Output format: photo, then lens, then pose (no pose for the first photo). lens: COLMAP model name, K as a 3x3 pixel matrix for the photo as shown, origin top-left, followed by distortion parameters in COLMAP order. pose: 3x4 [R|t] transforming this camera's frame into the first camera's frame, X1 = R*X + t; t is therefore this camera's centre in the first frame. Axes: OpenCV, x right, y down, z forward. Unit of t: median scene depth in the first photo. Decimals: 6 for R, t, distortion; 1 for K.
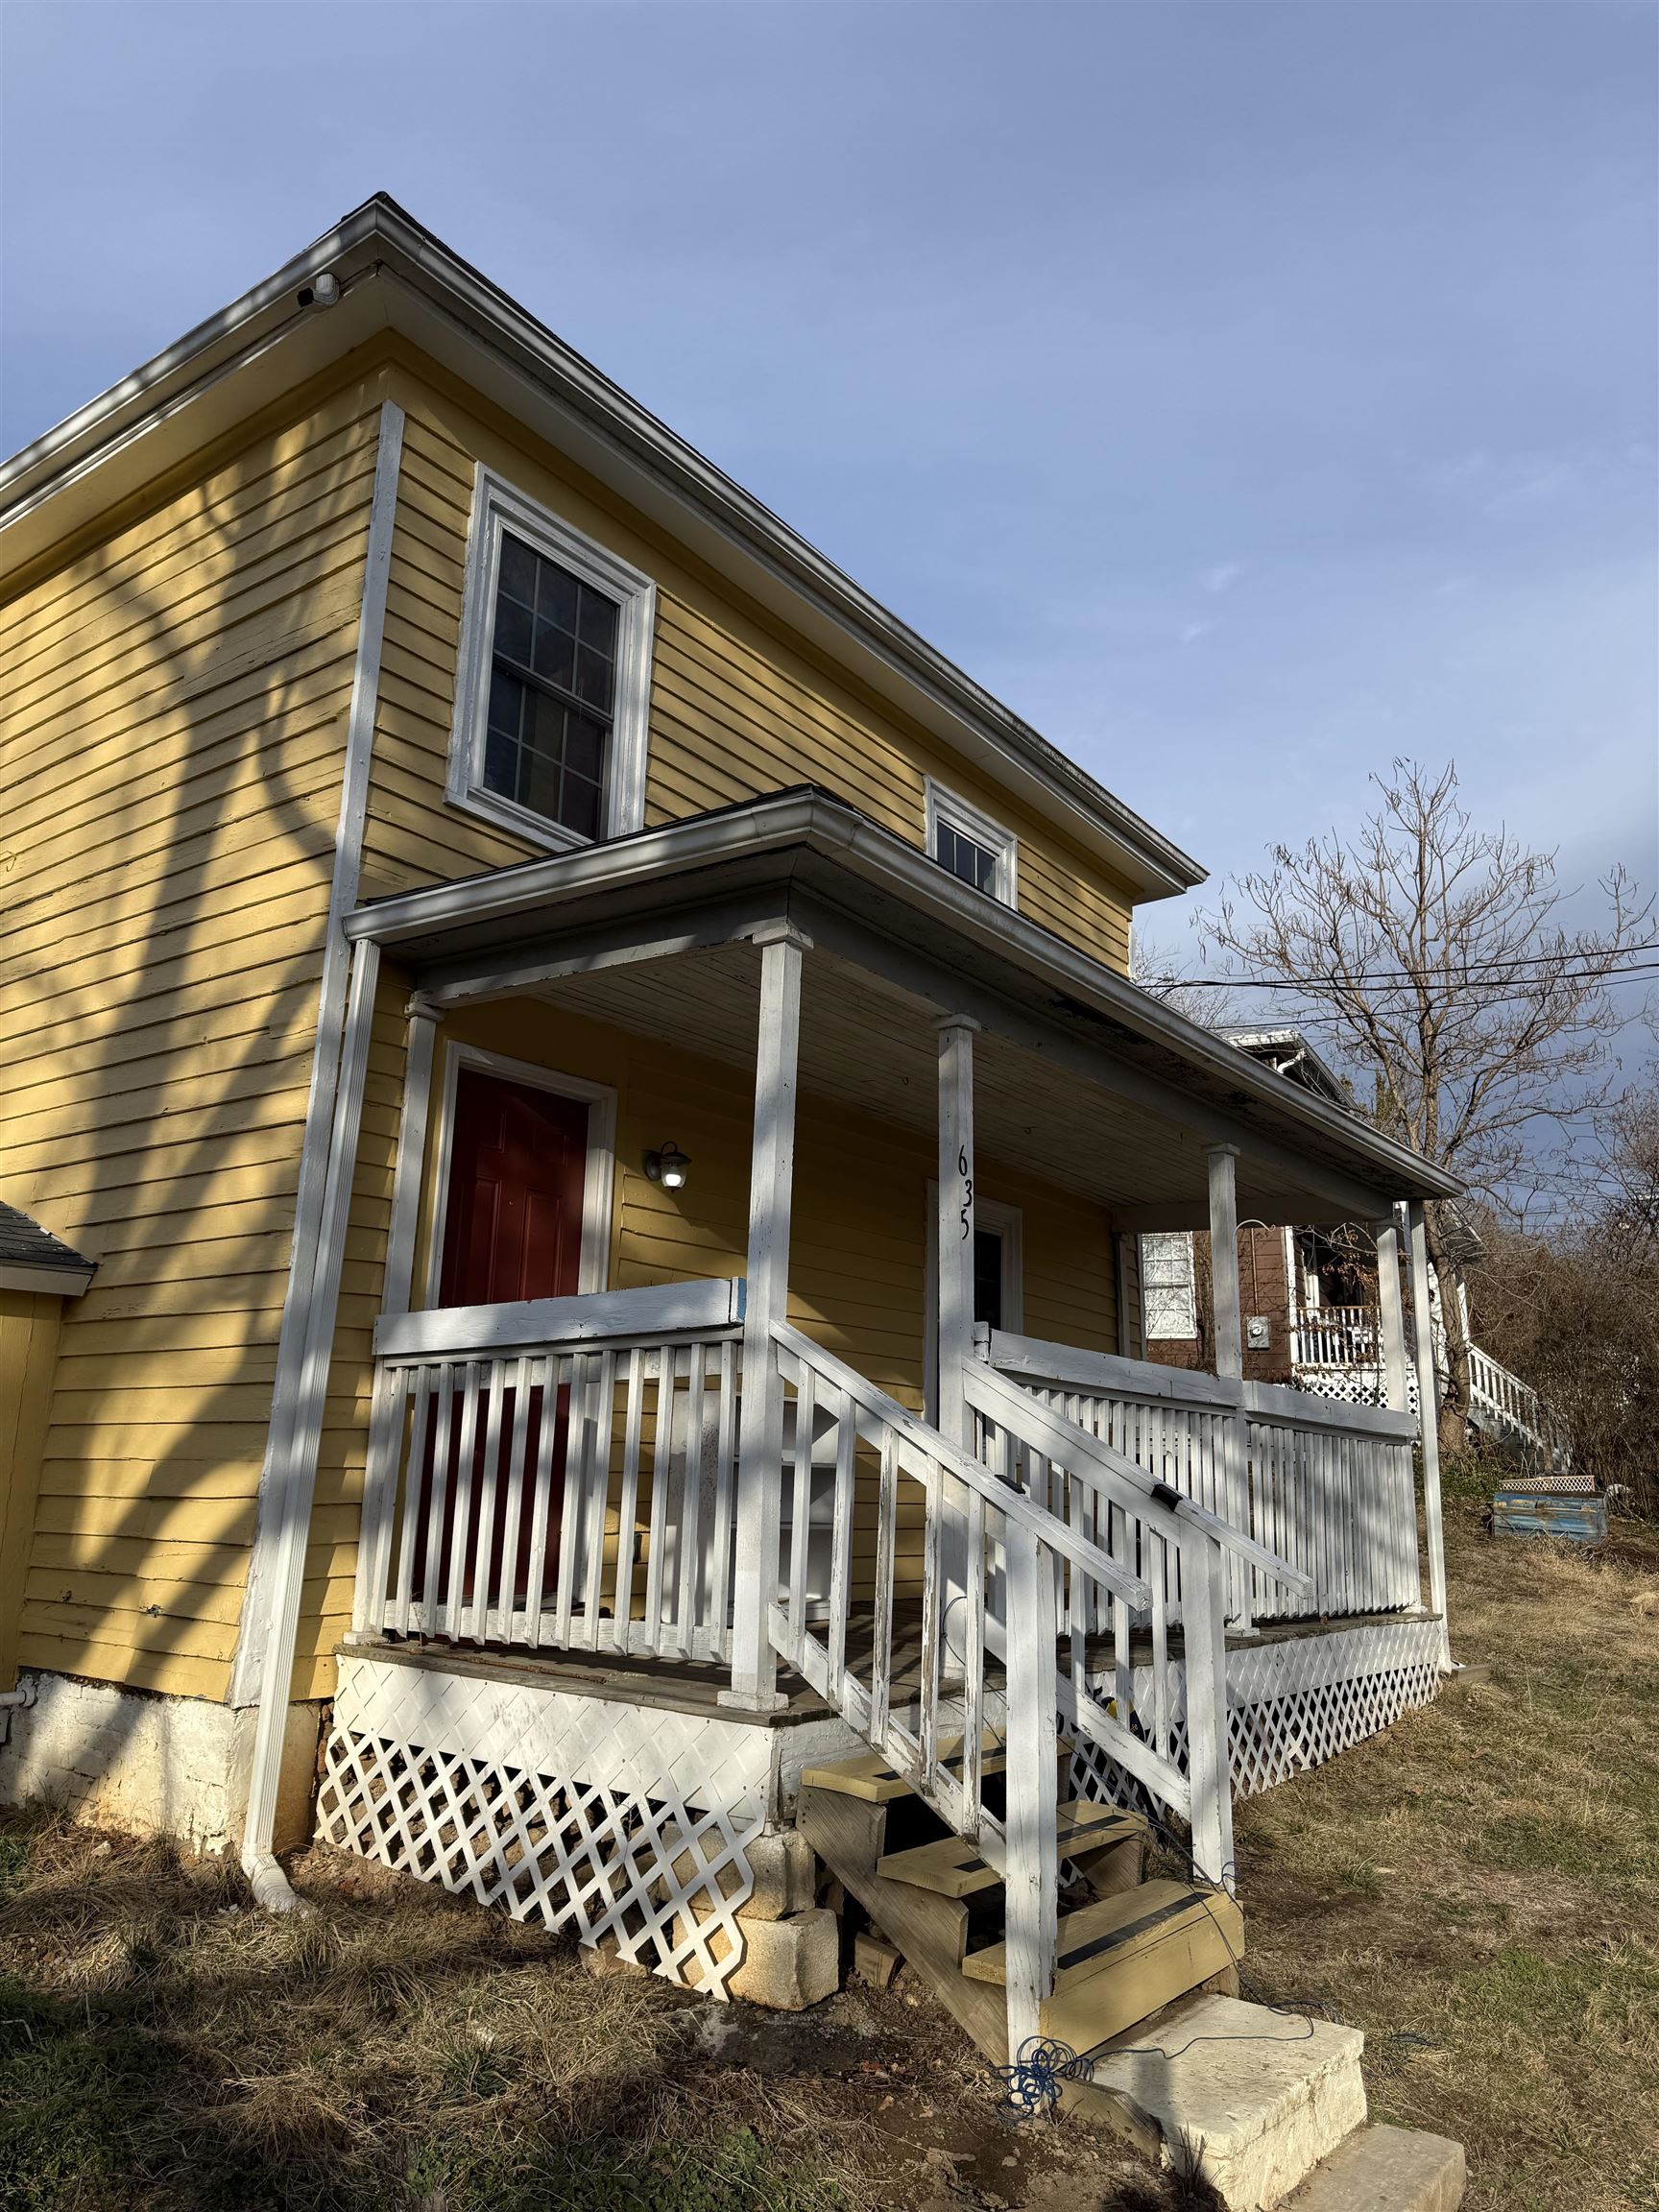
lens RADIAL K [[1560.2, 0, 836.2], [0, 1560.2, 1109.7], [0, 0, 1]] dist [-0.001762, -0.001138]
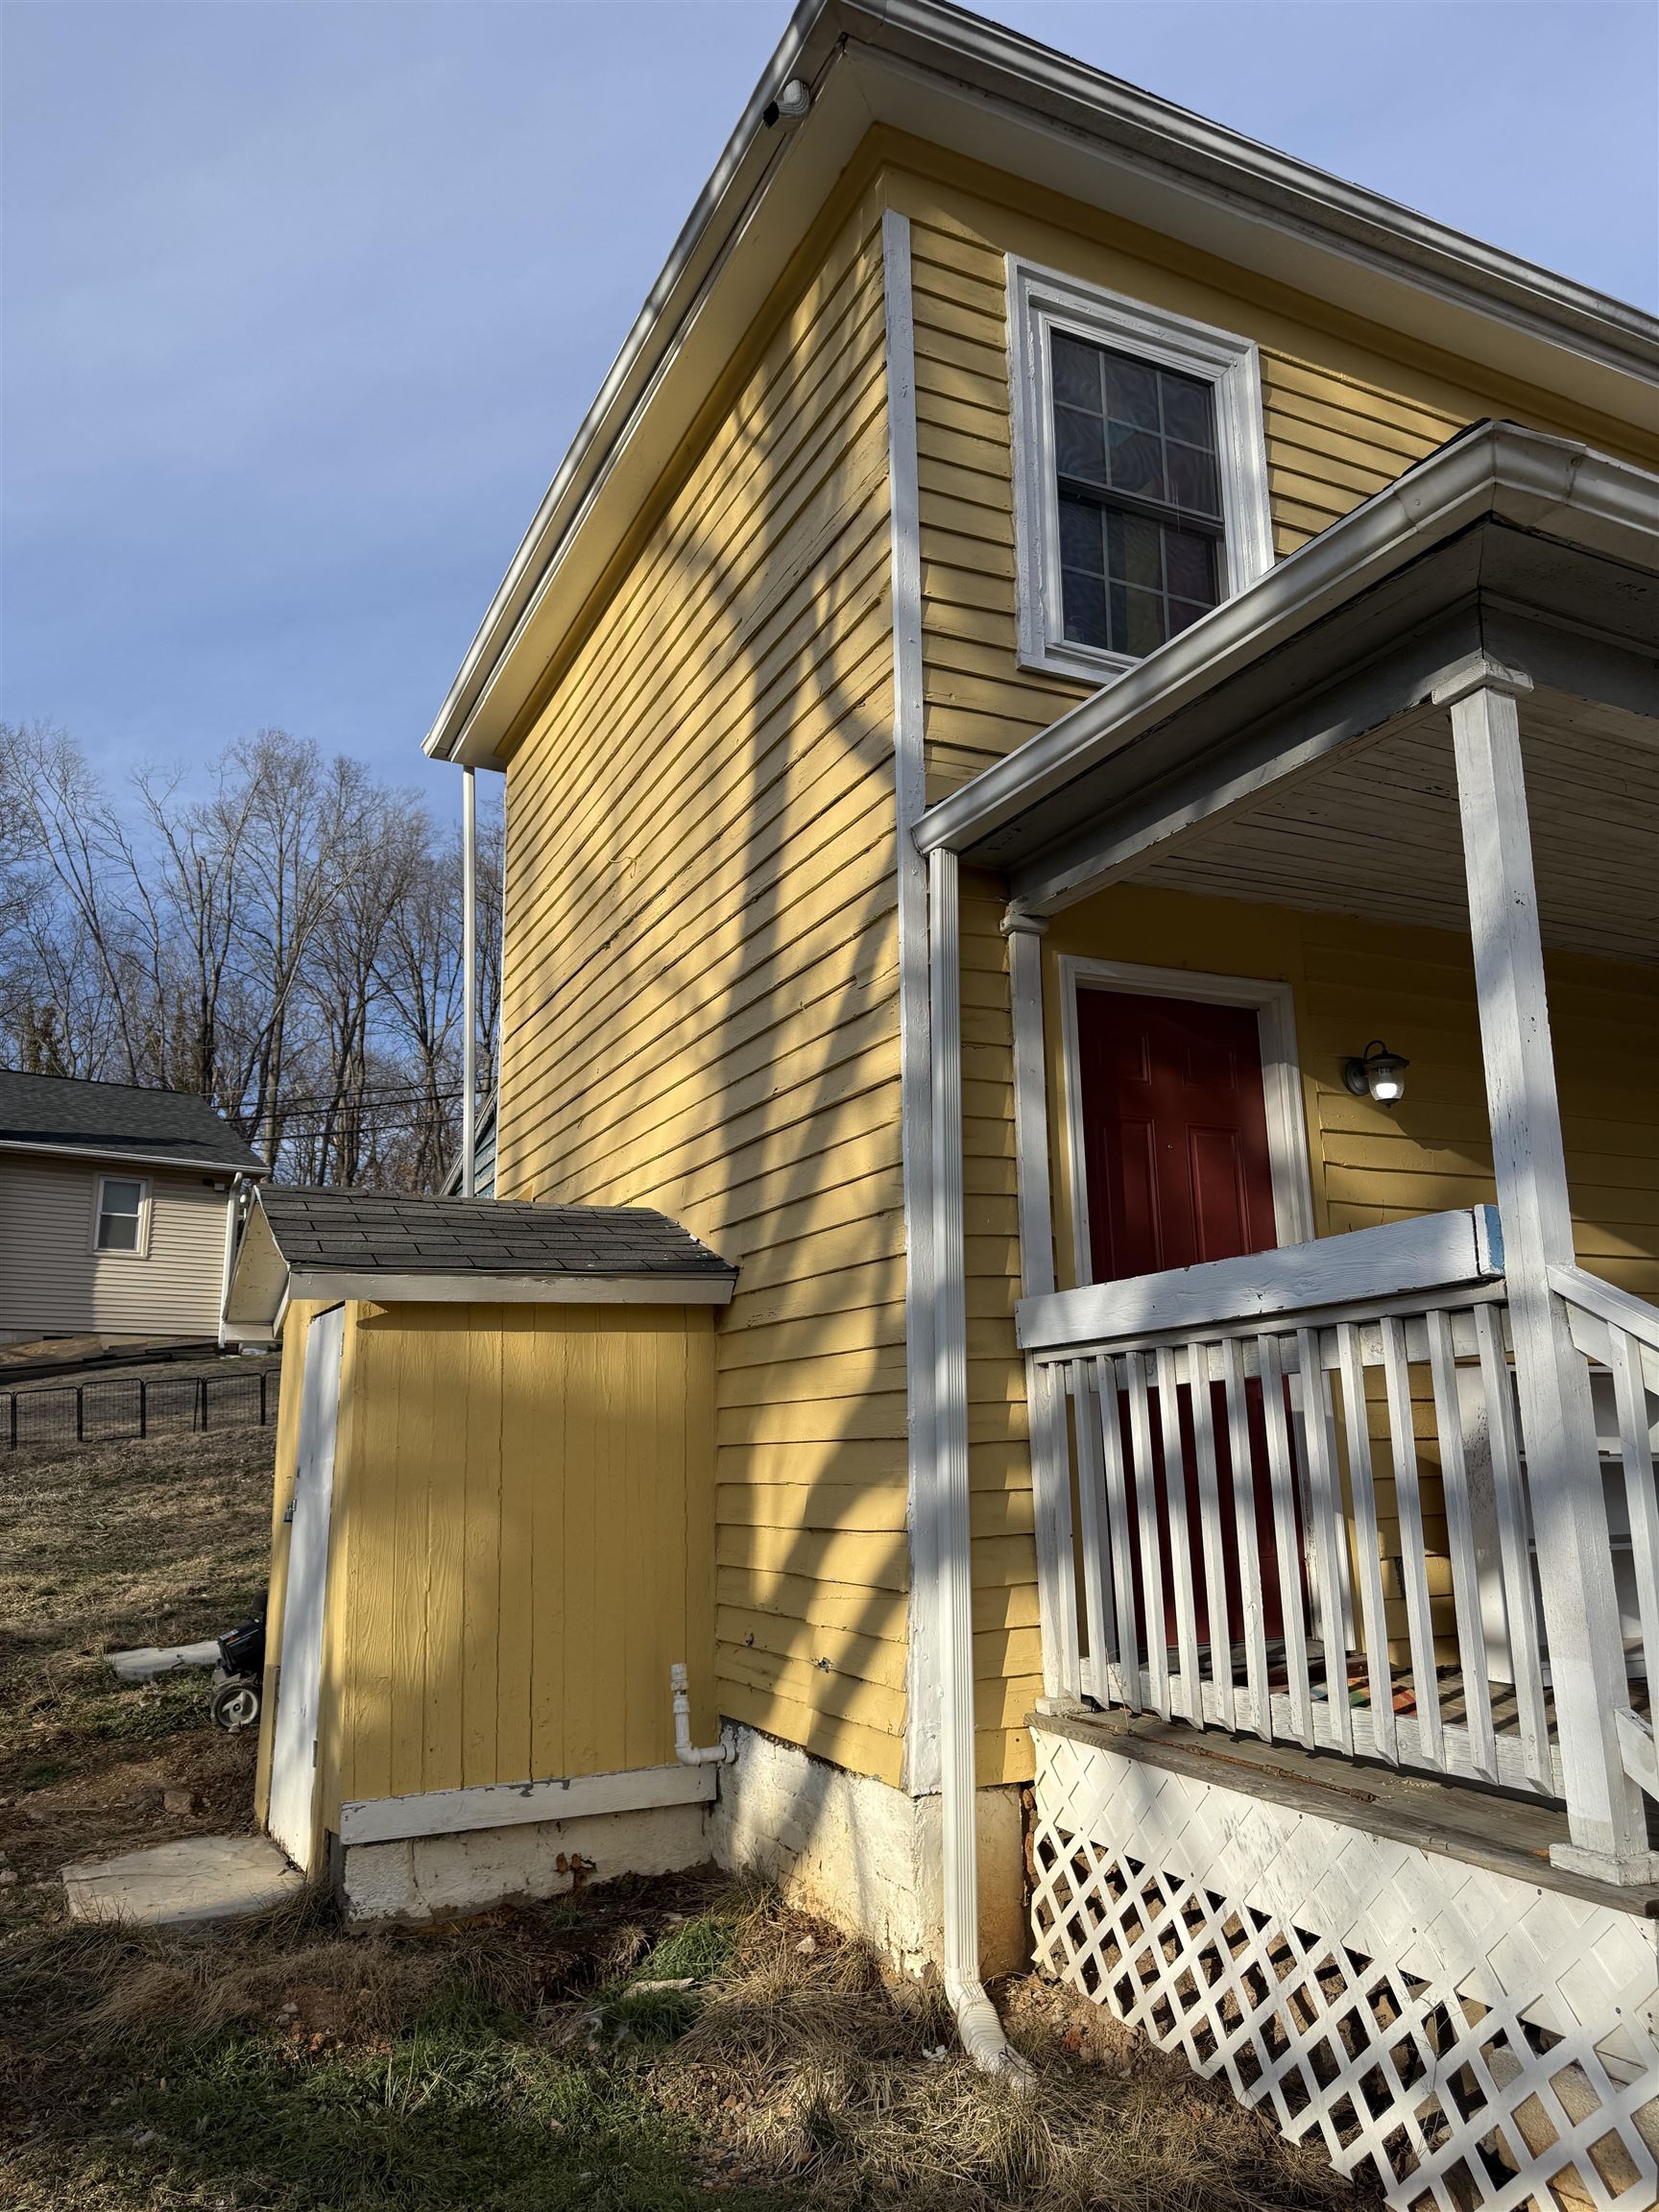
lens RADIAL K [[1554.2, 0, 843.1], [0, 1554.2, 1099.0], [0, 0, 1]] dist [0.058088, -0.066998]
pose [[0.885122, -0.138762, -0.444190, -0.001902], [0.146680, 0.989043, -0.016687, 0.029482], [0.441639, -0.050384, 0.895777, 0.250100]]
